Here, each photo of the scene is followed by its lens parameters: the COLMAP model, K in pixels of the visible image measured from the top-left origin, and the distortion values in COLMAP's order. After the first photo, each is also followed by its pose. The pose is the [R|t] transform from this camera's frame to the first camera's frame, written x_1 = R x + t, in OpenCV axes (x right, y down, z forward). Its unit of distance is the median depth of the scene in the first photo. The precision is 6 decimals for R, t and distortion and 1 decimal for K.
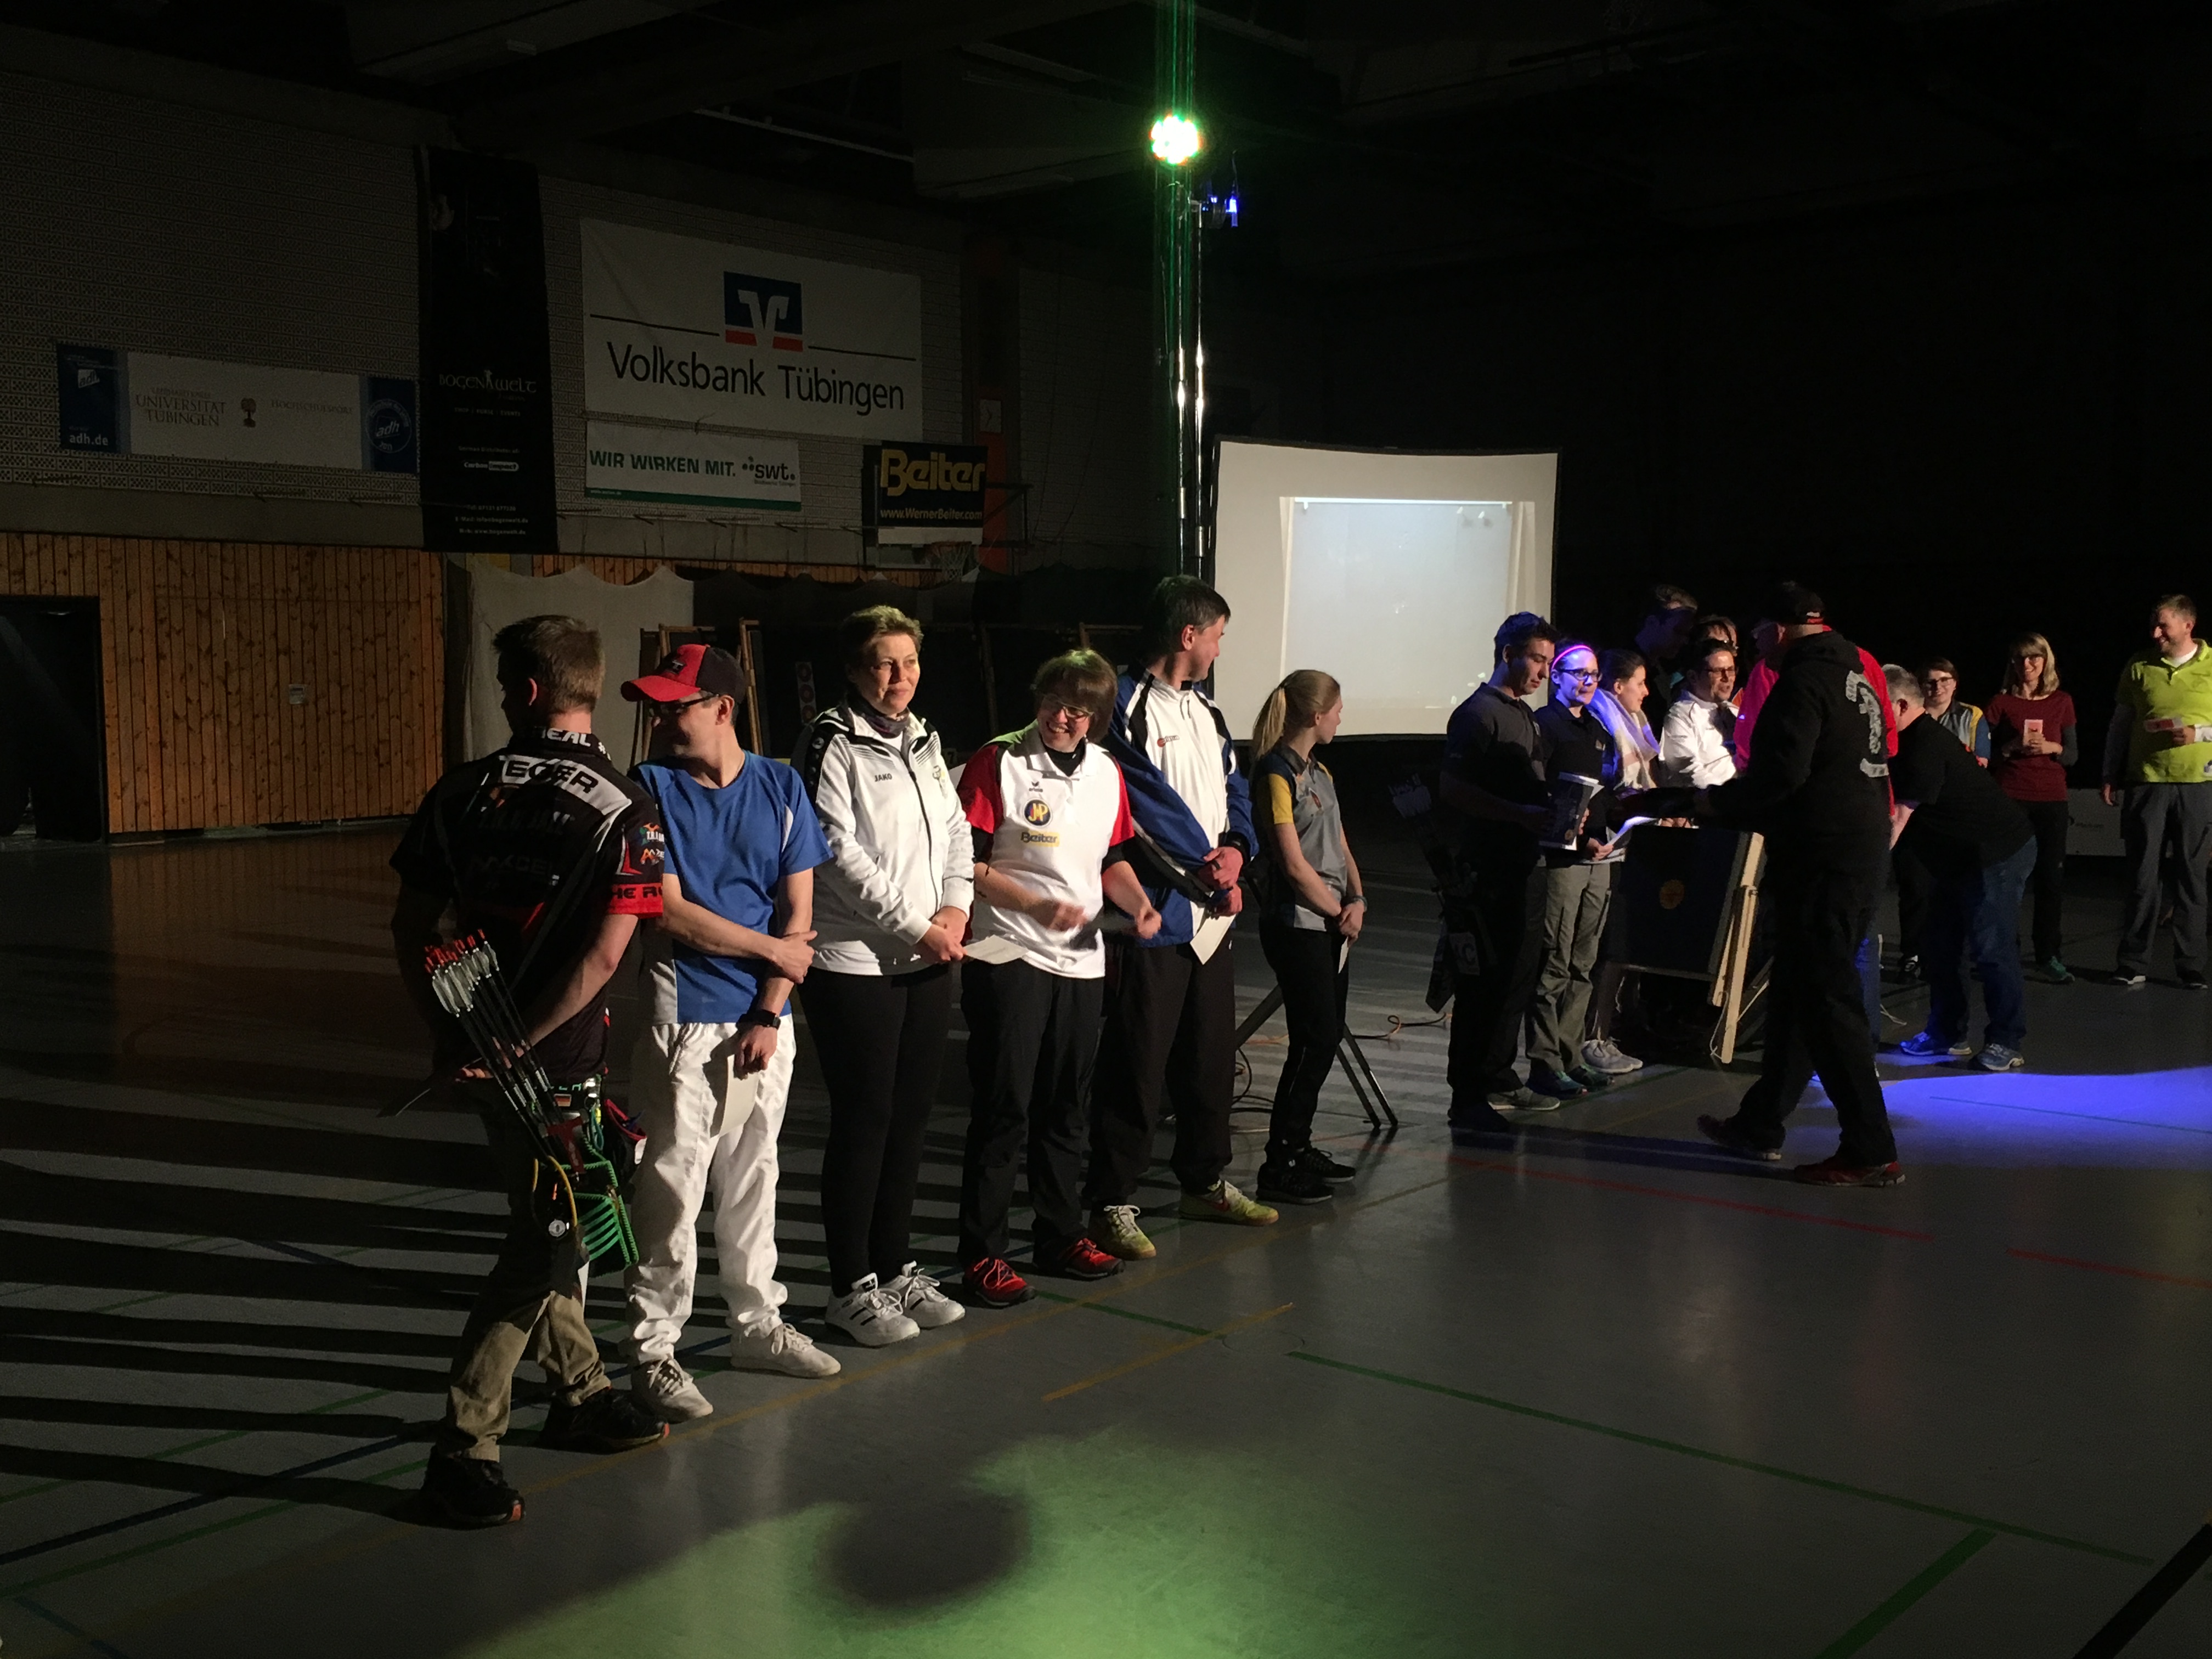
lens RADIAL K [[2274.3, 0, 1097.6], [0, 2274.3, 846.9], [0, 0, 1]] dist [0.039904, 0.000000]
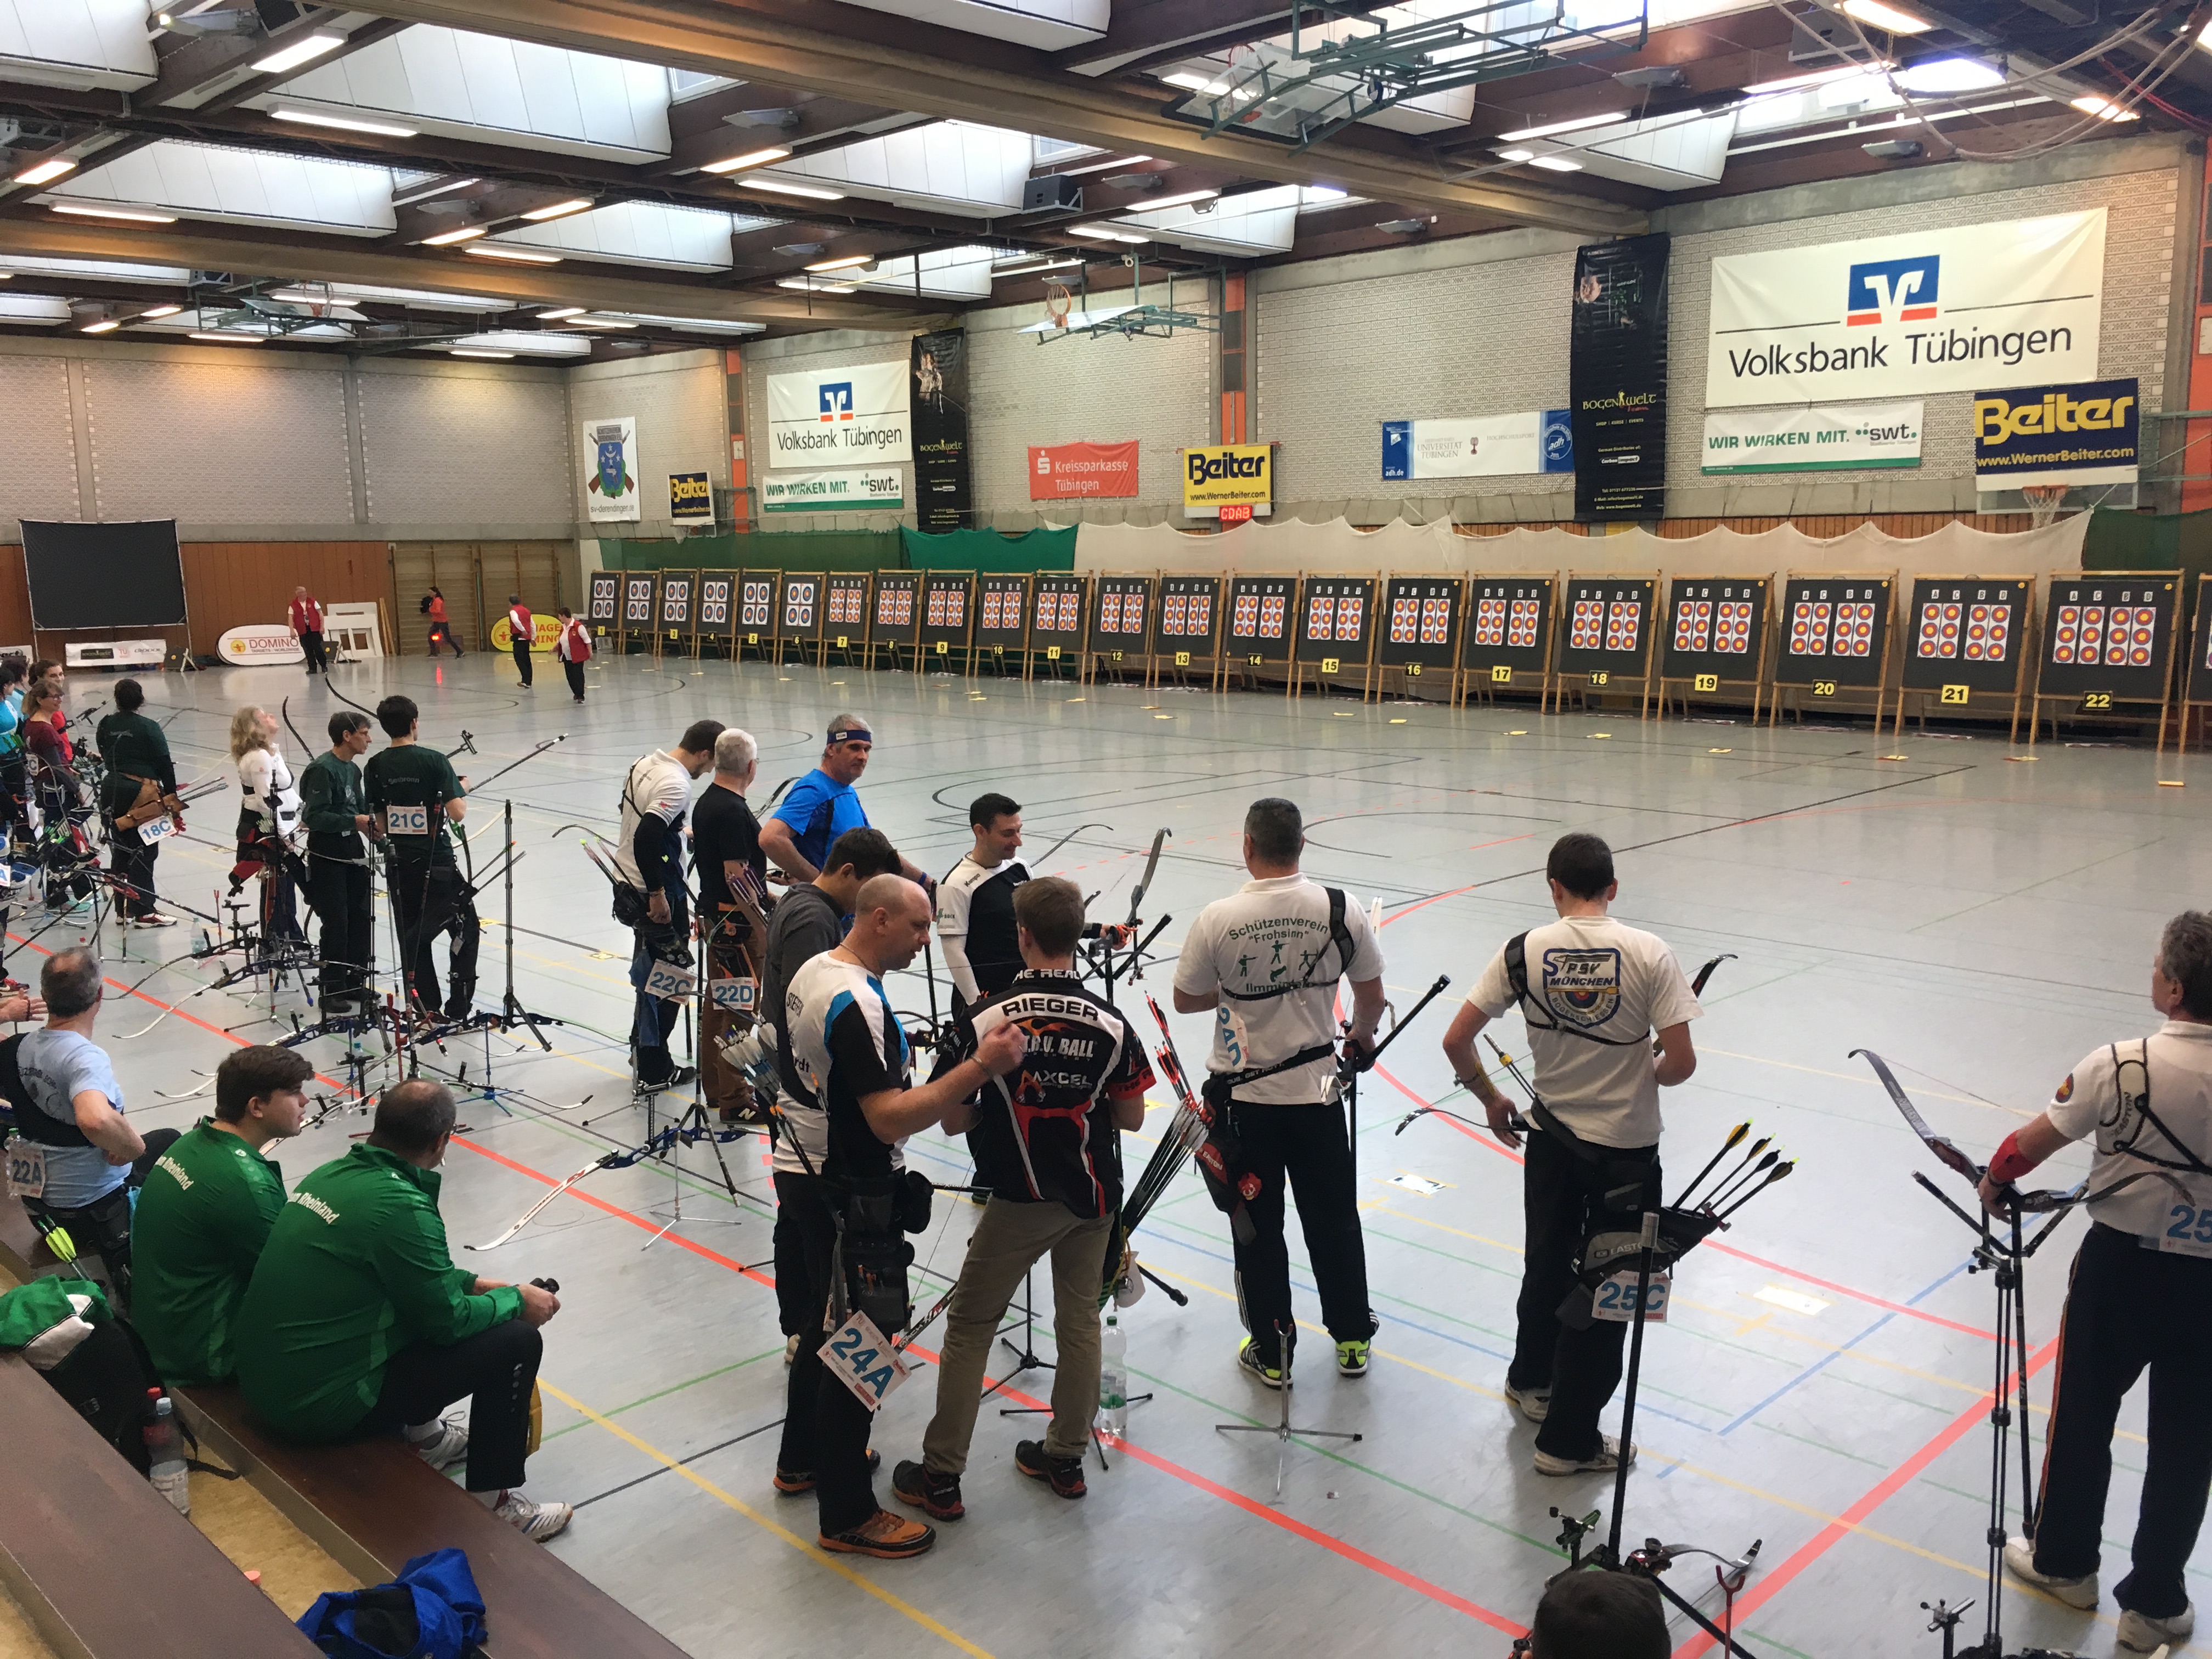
lens RADIAL K [[1877.7, 0, 1092.3], [0, 1877.7, 850.6], [0, 0, 1]] dist [0.055894, -0.041711]
pose [[-0.081182, 0.169905, -0.982111, 0.991561], [-0.065883, 0.982294, 0.175382, -0.116234], [0.994519, 0.078942, -0.068551, 0.796914]]
